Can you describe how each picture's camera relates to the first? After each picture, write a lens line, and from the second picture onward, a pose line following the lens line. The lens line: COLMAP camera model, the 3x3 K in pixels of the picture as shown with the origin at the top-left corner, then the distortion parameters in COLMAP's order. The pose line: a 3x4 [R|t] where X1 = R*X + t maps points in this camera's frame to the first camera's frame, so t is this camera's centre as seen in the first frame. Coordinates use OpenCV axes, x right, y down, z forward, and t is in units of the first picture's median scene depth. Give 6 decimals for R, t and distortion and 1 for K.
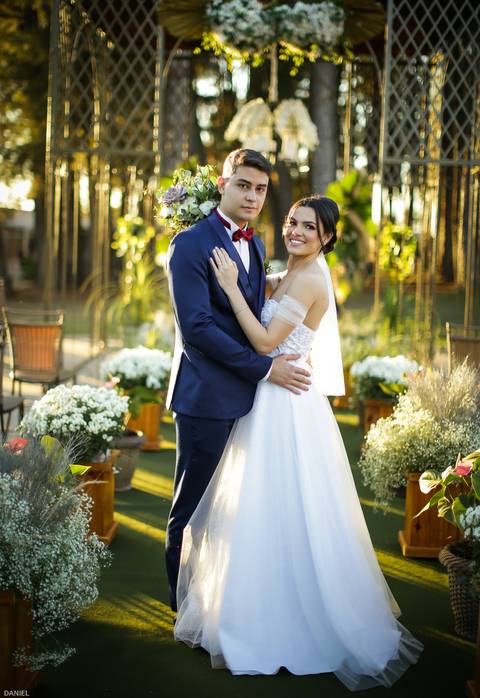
lens RADIAL K [[1019.5, 0, 240.0], [0, 1019.5, 349.0], [0, 0, 1]] dist [-0.112320, 0.037115]
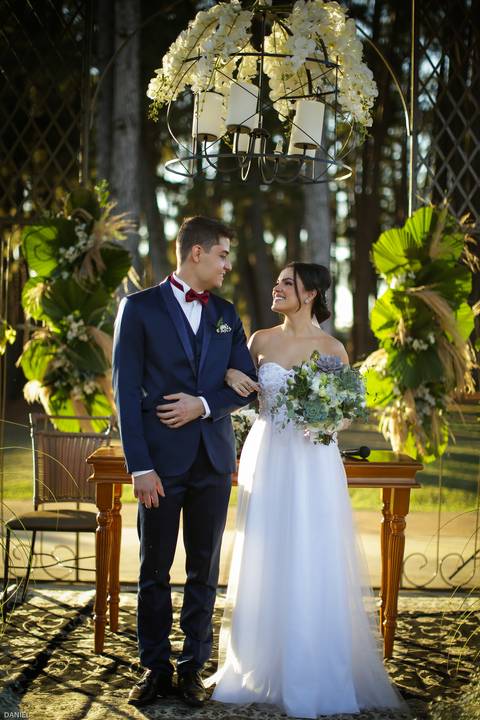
lens RADIAL K [[1044.4, 0, 240.0], [0, 1044.4, 360.0], [0, 0, 1]] dist [-0.104138, 0.017535]
pose [[0.999568, -0.011970, 0.026834, 0.012334], [0.014353, 0.995795, -0.090483, -0.083193], [-0.025638, 0.090829, 0.995536, 0.739659]]
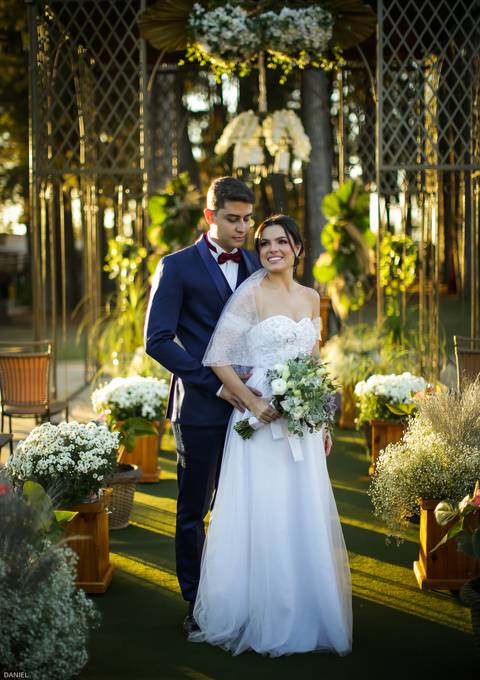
lens RADIAL K [[1031.7, 0, 238.1], [0, 1031.7, 357.2], [0, 0, 1]] dist [-0.117156, 0.040221]
pose [[0.999100, -0.042290, -0.003379, 0.003114], [0.042261, 0.999072, -0.008289, -0.004877], [0.003726, 0.008139, 0.999960, 0.029319]]
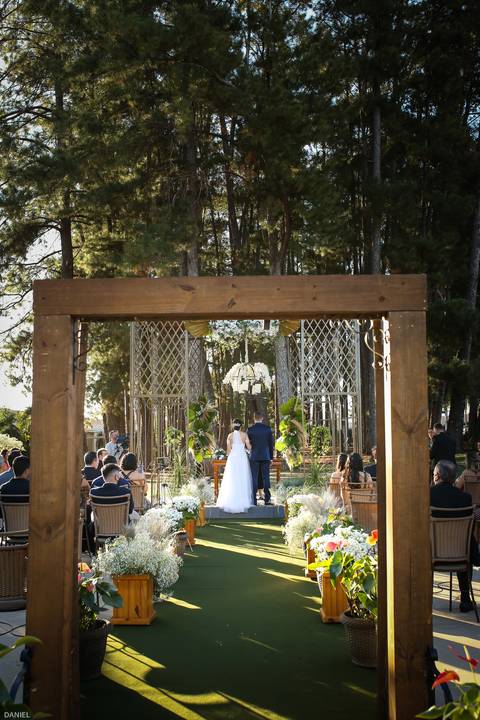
lens RADIAL K [[679.7, 0, 240.2], [0, 679.7, 378.1], [0, 0, 1]] dist [-0.017045, 0.000814]
pose [[0.998996, -0.043621, 0.010242, 0.008732], [0.044771, 0.980980, -0.188874, 0.025455], [-0.001808, 0.189143, 0.981948, -0.288004]]
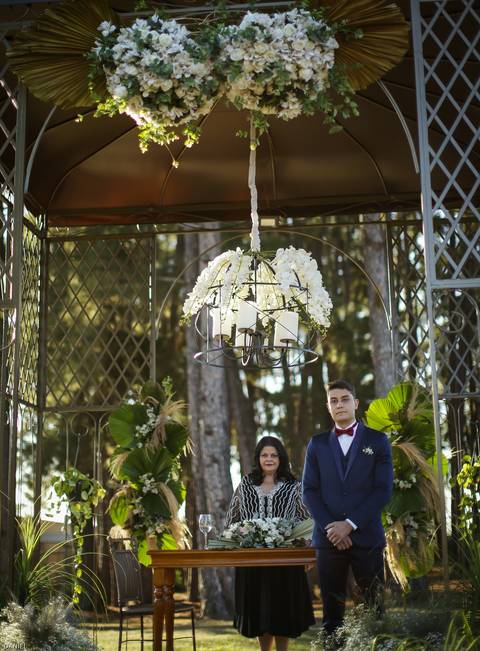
lens RADIAL K [[1062.4, 0, 240.0], [0, 1062.4, 325.5], [0, 0, 1]] dist [-0.051941, -0.131010]
pose [[0.995556, -0.066407, -0.066765, 0.078763], [0.041548, 0.946024, -0.321424, 0.009037], [0.084506, 0.317221, 0.944579, 0.482033]]
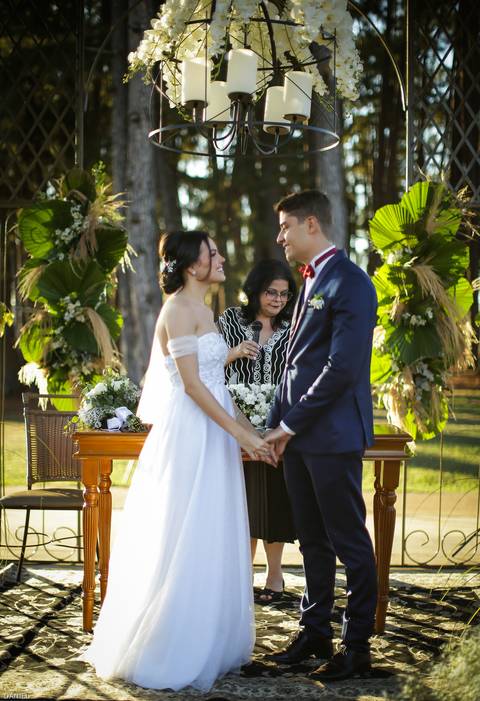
lens RADIAL K [[1023.9, 0, 240.0], [0, 1023.9, 350.5], [0, 0, 1]] dist [-0.112320, 0.037115]
pose [[0.999632, -0.026931, 0.003382, 0.030700], [0.027128, 0.995386, -0.092040, -0.075474], [-0.000887, 0.092098, 0.995750, 0.755982]]
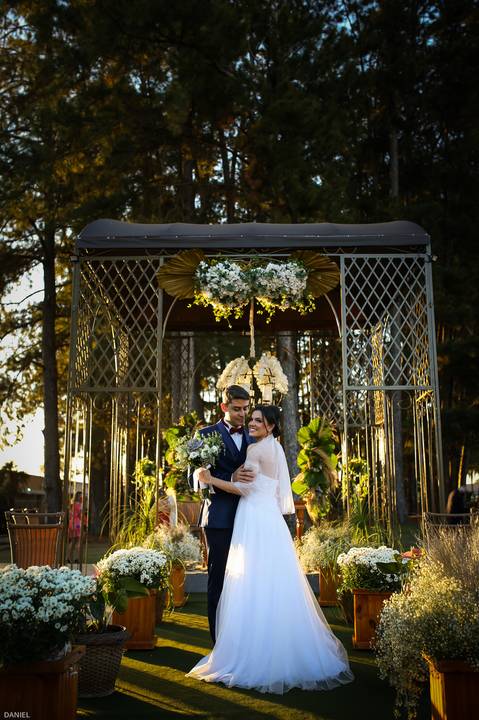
lens RADIAL K [[679.7, 0, 239.7], [0, 679.7, 378.1], [0, 0, 1]] dist [-0.017045, 0.000814]
pose [[0.999360, -0.033104, 0.013574, 0.004928], [0.035604, 0.957582, -0.285953, 0.029901], [-0.003532, 0.286254, 0.958147, 0.226226]]
